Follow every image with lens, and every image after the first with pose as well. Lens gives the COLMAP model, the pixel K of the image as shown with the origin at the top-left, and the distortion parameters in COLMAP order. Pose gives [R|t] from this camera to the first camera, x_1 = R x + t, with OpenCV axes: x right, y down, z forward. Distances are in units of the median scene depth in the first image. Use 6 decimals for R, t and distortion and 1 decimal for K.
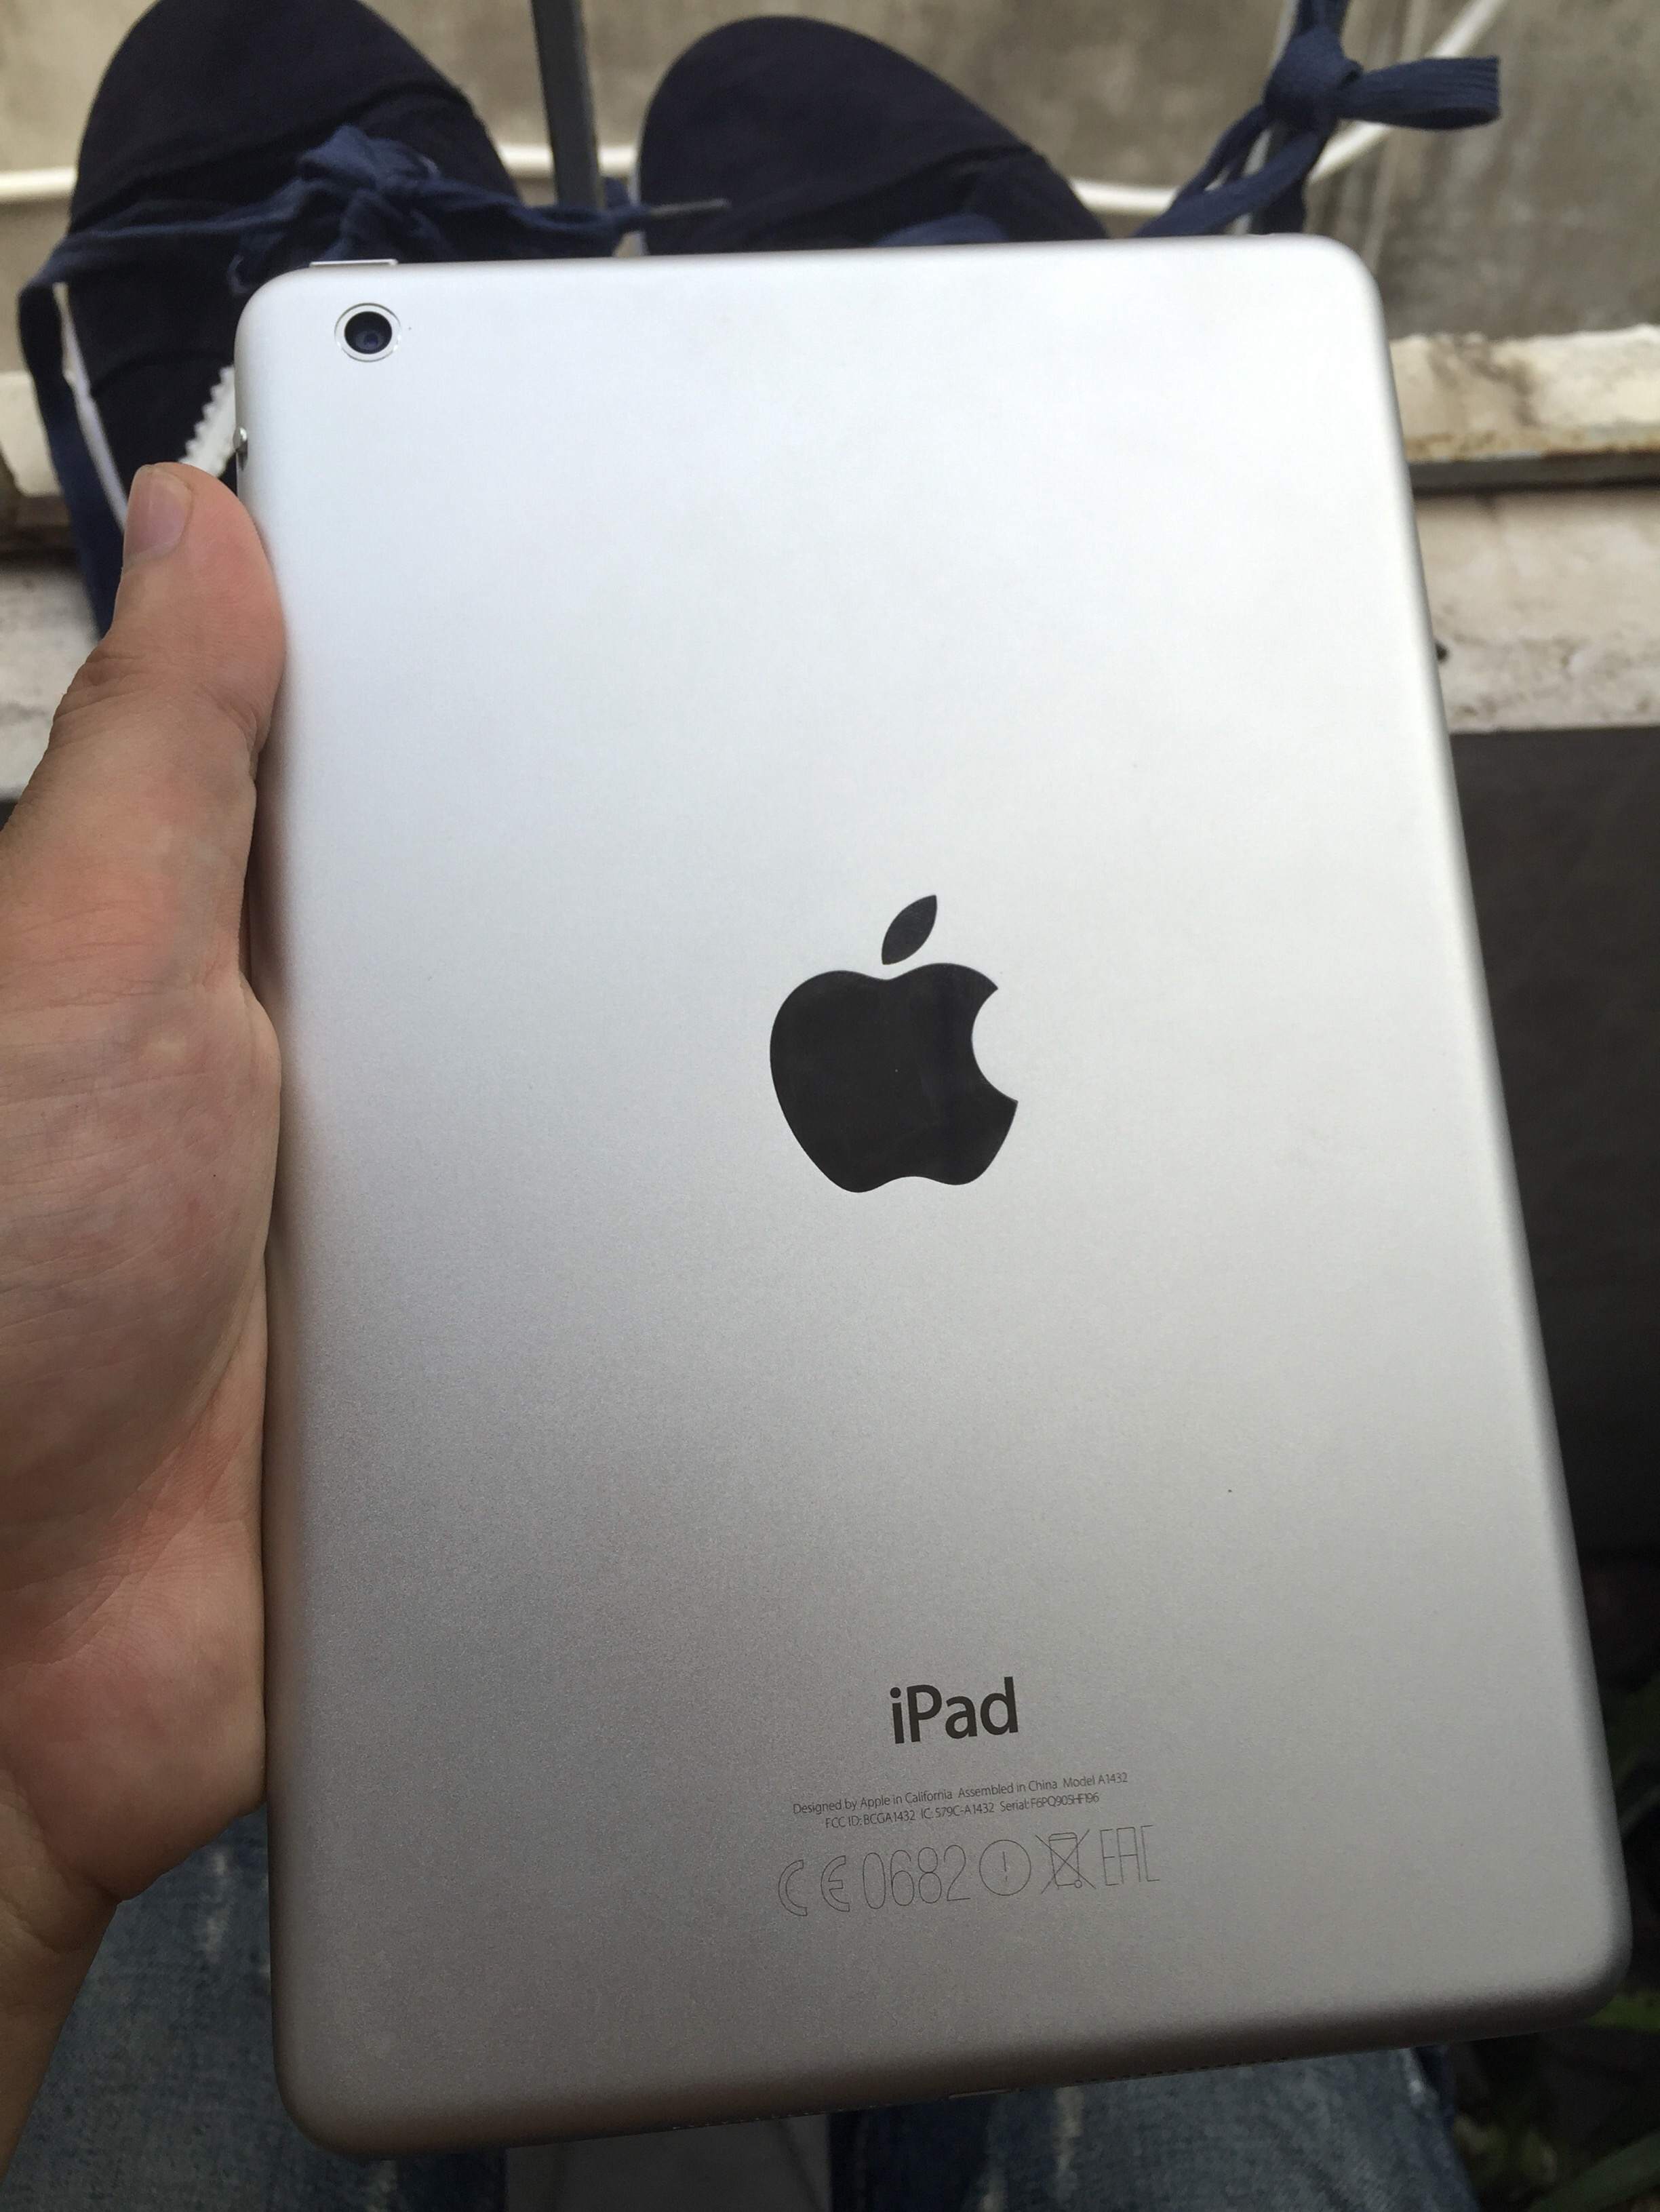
lens RADIAL K [[1997.5, 0, 829.3], [0, 1997.5, 1047.5], [0, 0, 1]] dist [0.104939, -0.178311]
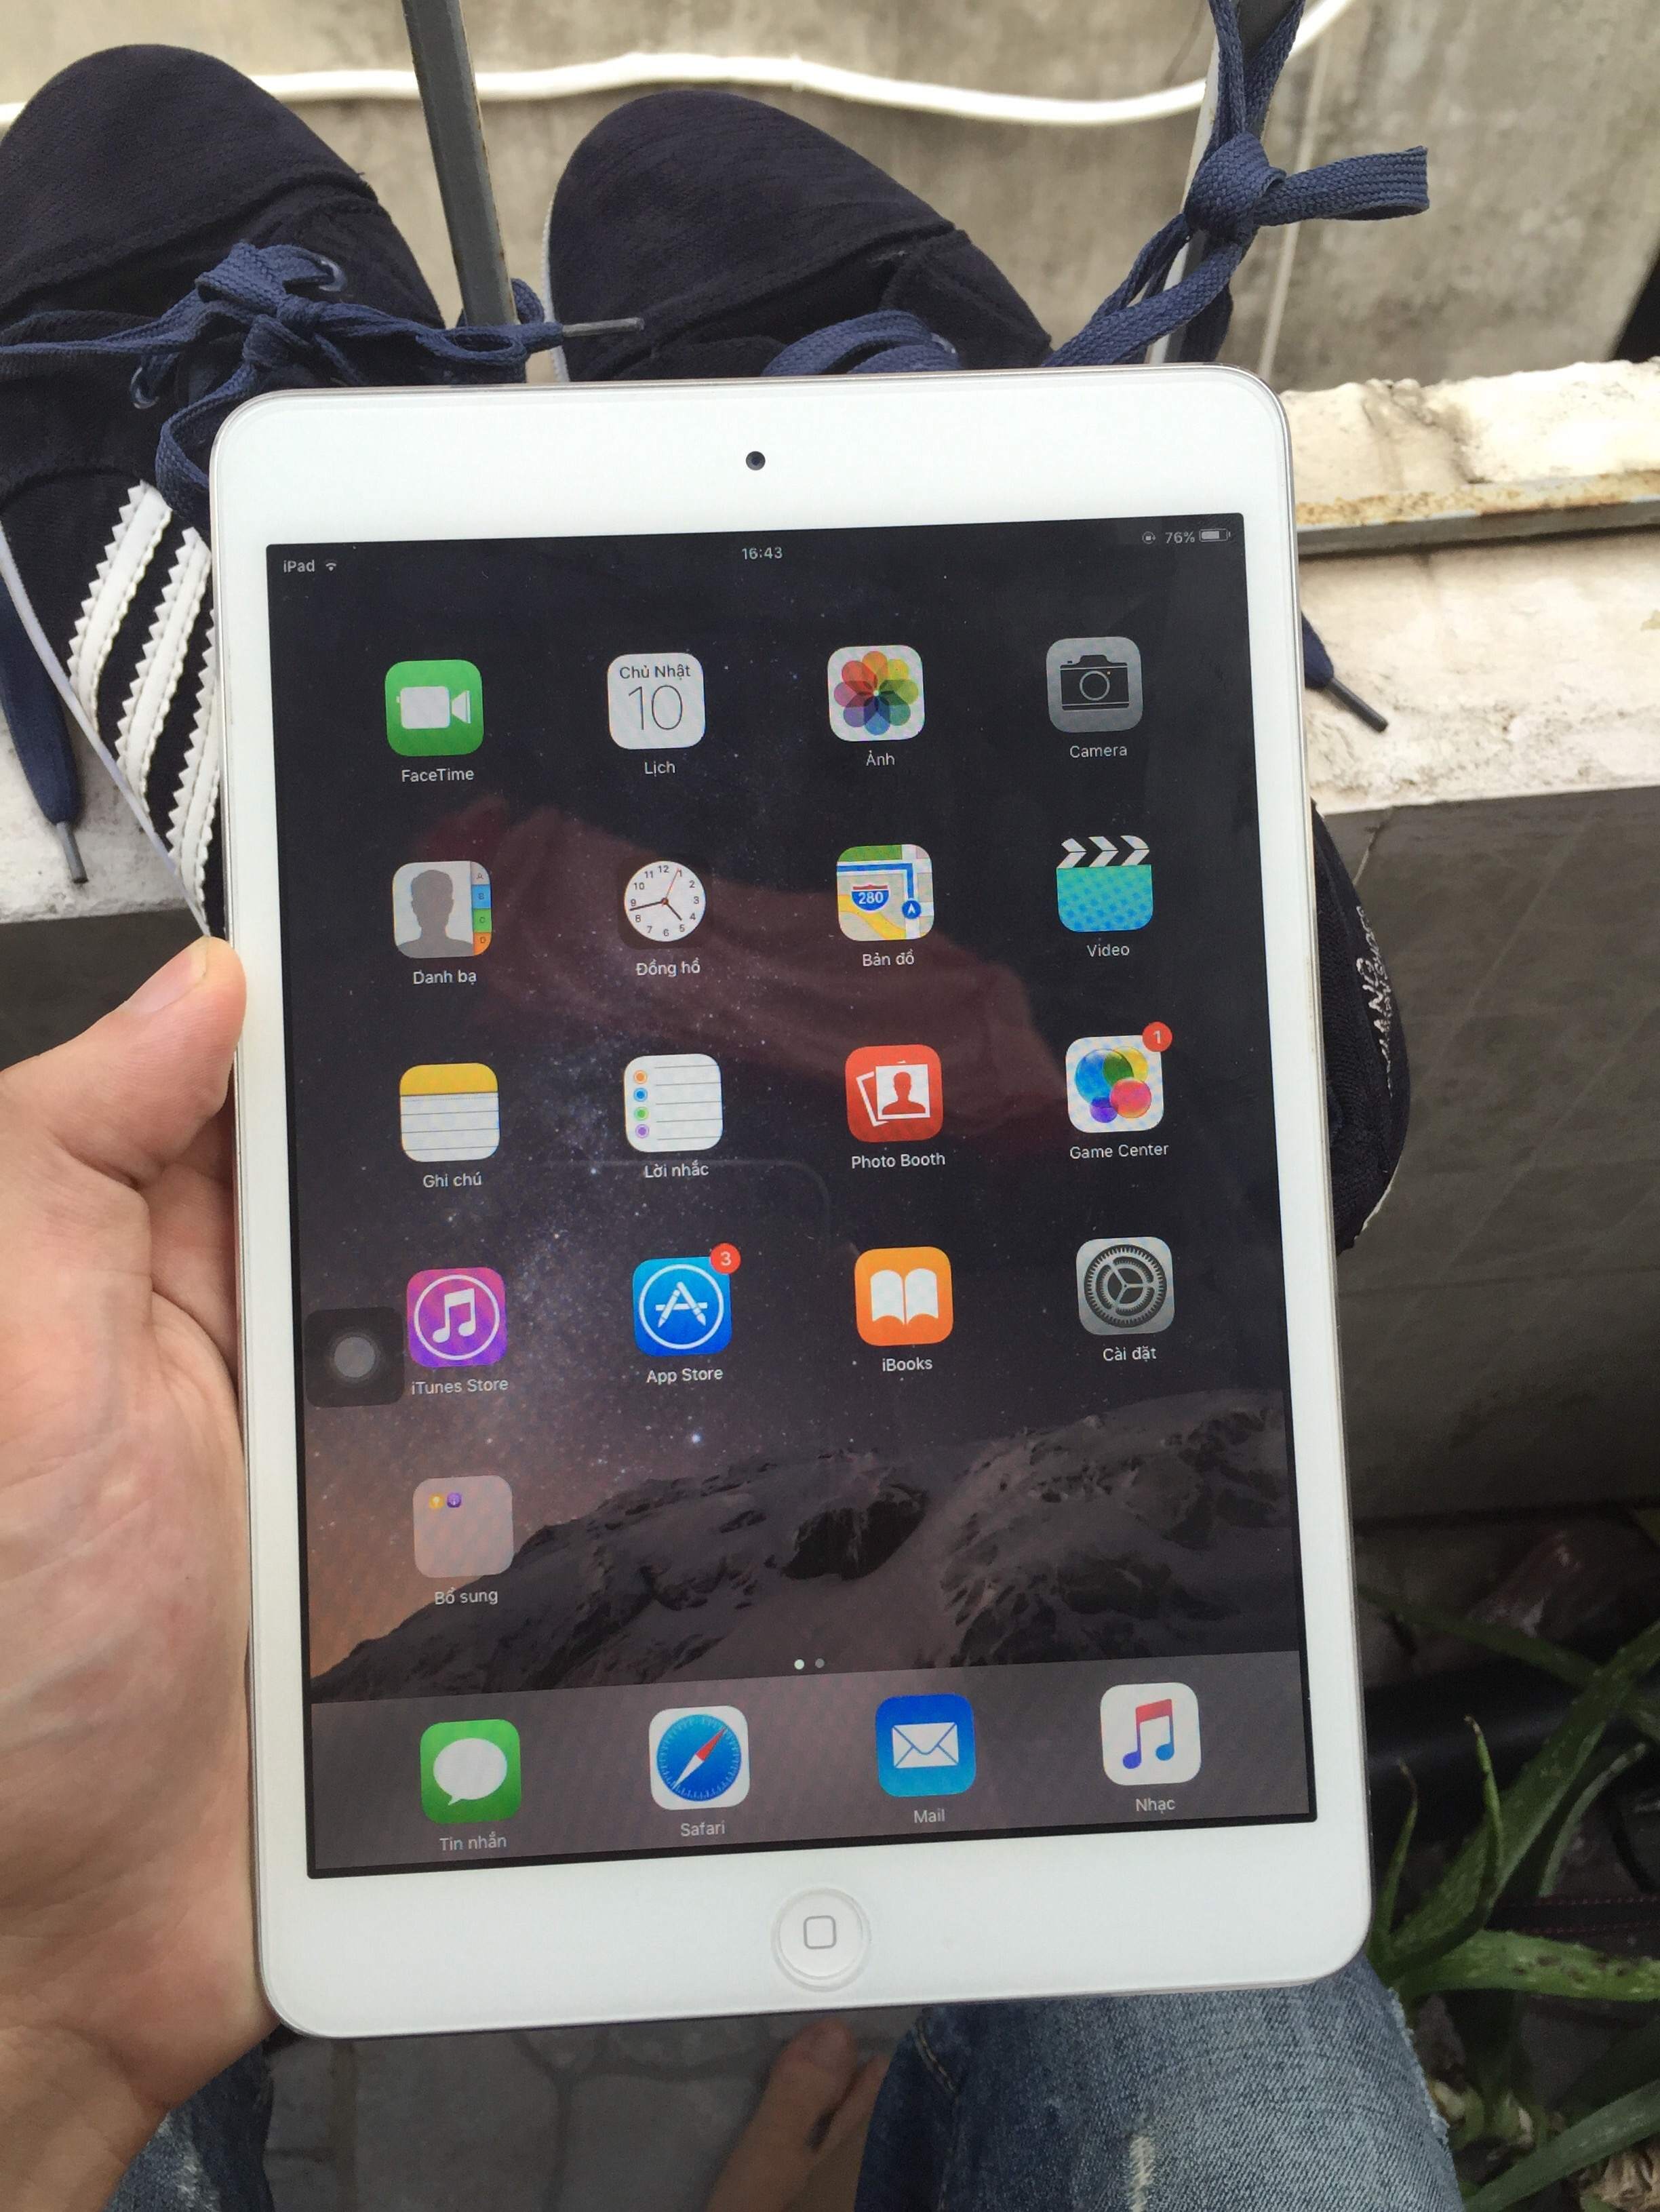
lens RADIAL K [[1997.5, 0, 829.3], [0, 1997.5, 1047.5], [0, 0, 1]] dist [0.104939, -0.178311]
pose [[0.999157, -0.036210, 0.019352, 0.007542], [0.035416, 0.998576, 0.039893, -0.086327], [-0.020768, -0.039174, 0.999017, 0.010585]]
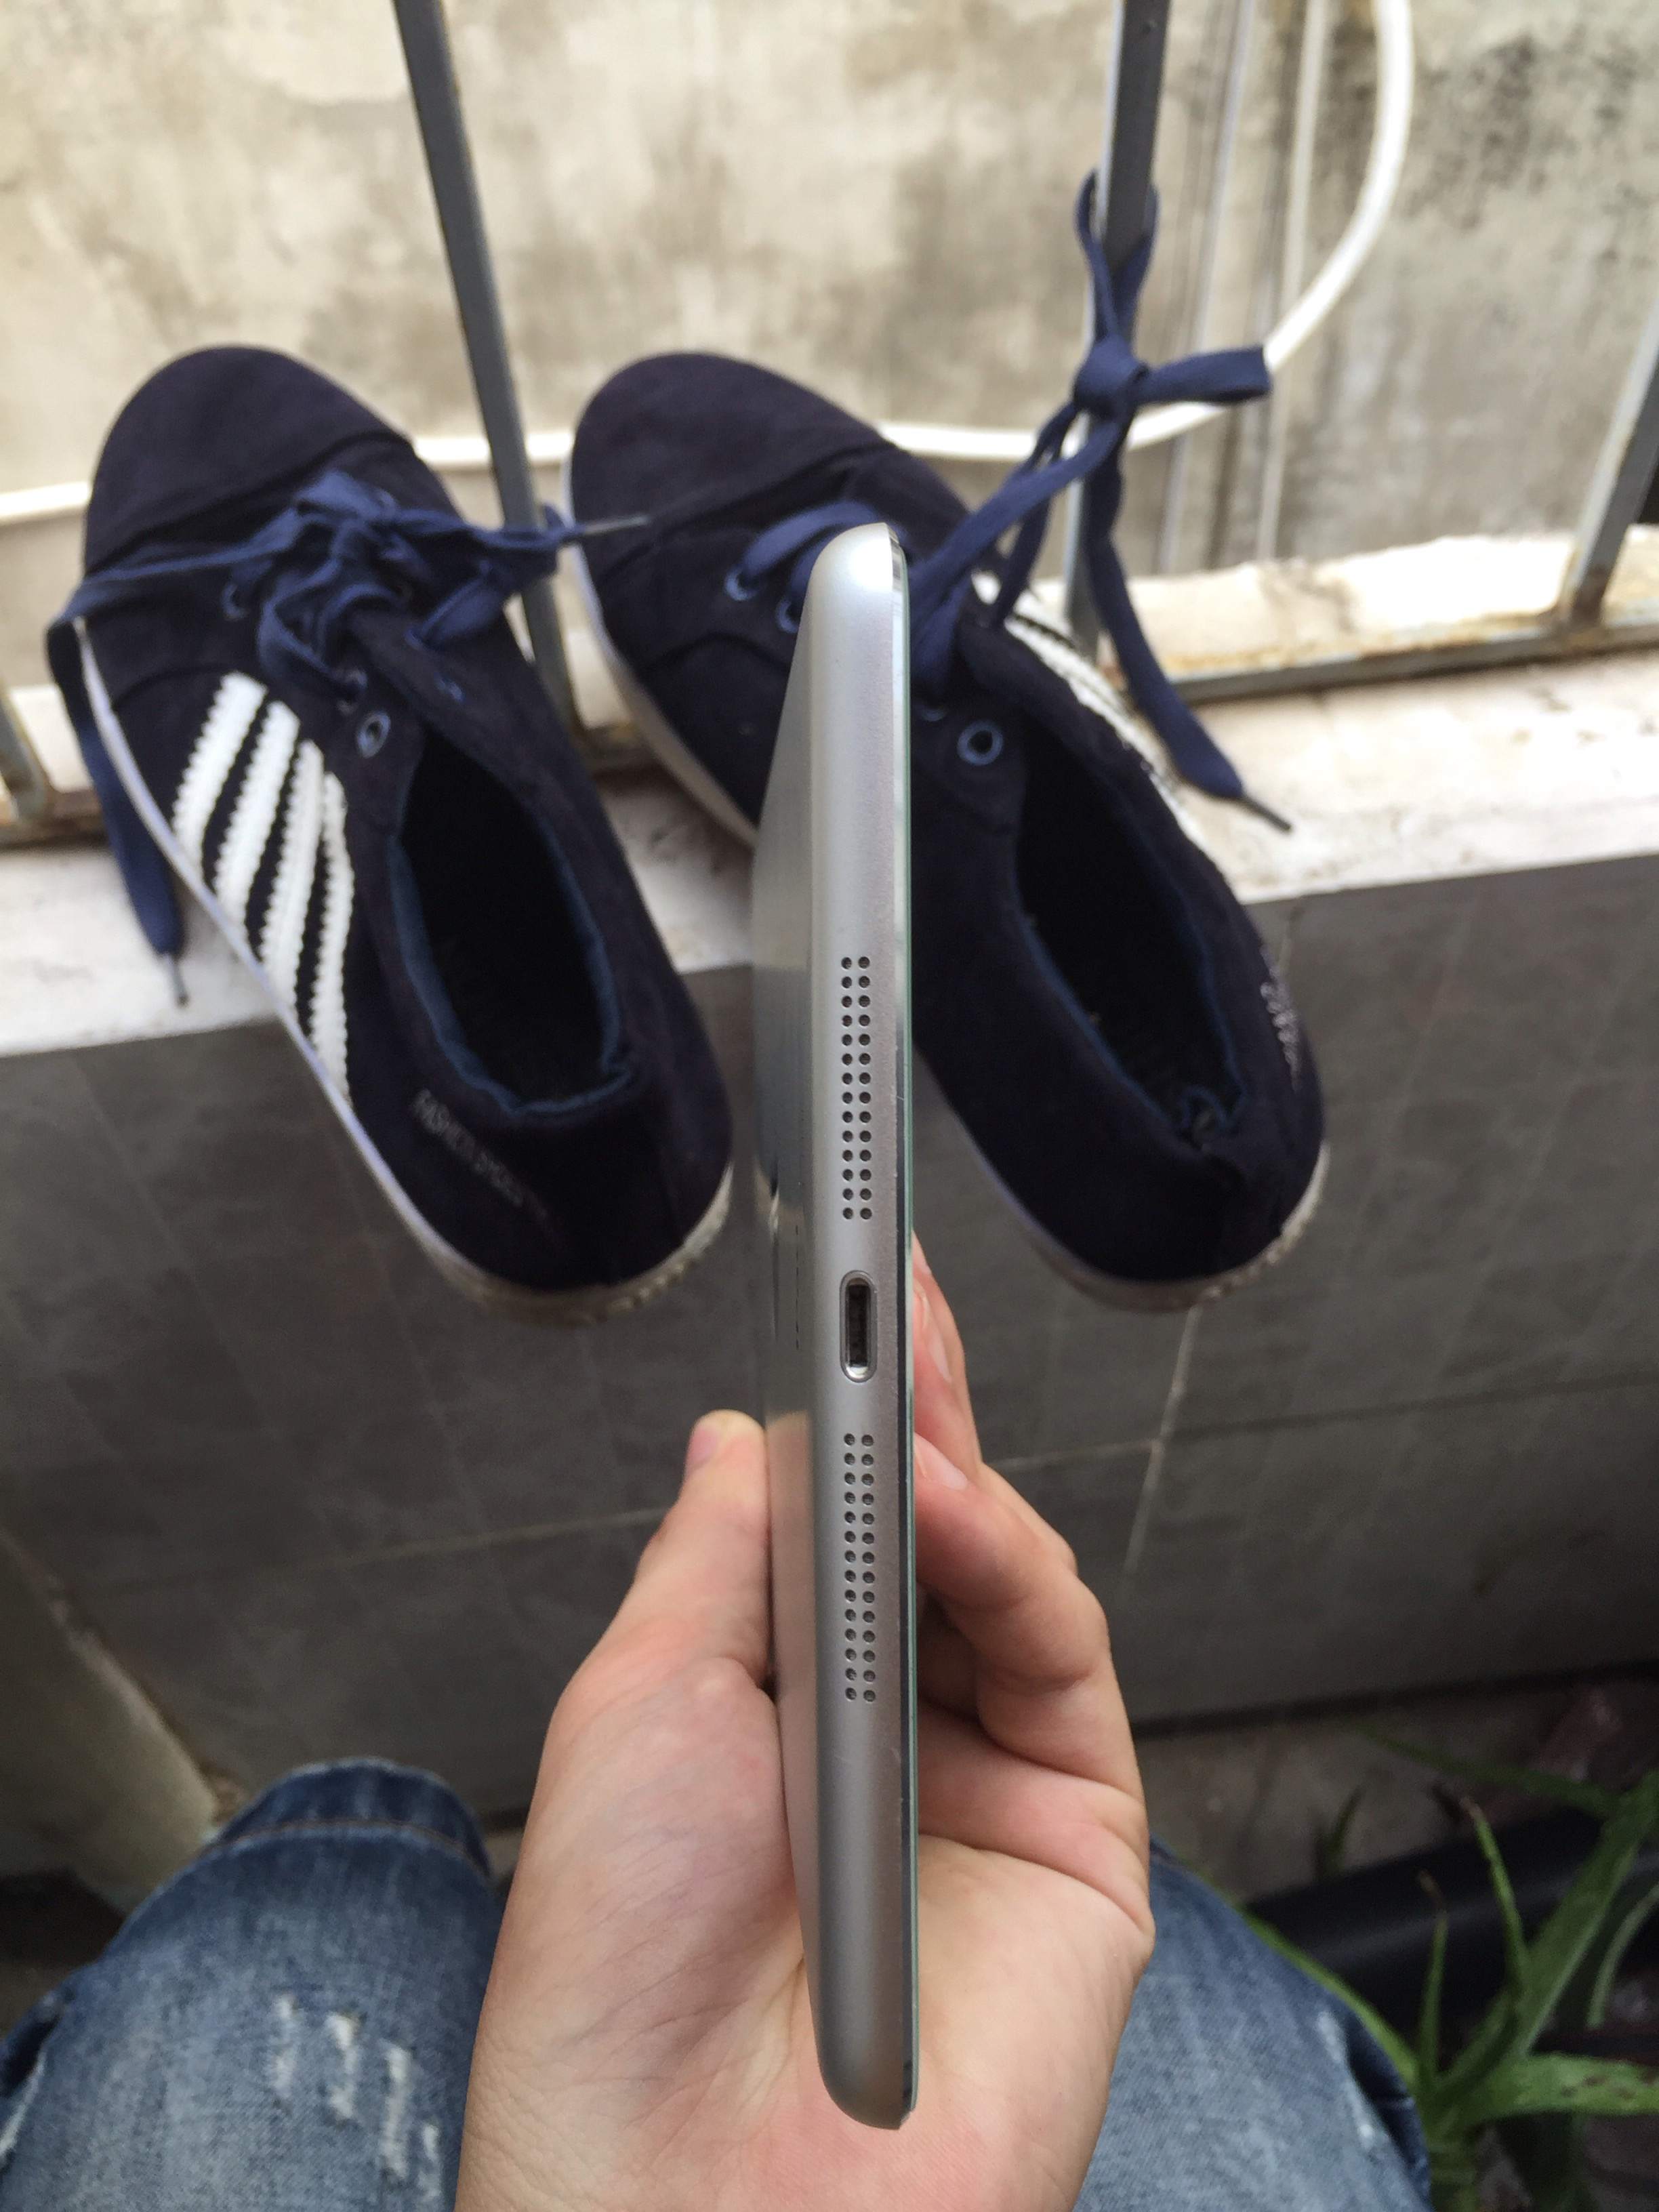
lens RADIAL K [[1997.5, 0, 828.8], [0, 1997.5, 1047.5], [0, 0, 1]] dist [0.104939, -0.178311]
pose [[0.996804, -0.079321, 0.009503, 0.019081], [0.079887, 0.990411, -0.112711, 0.039018], [-0.000472, 0.113110, 0.993582, -0.133485]]
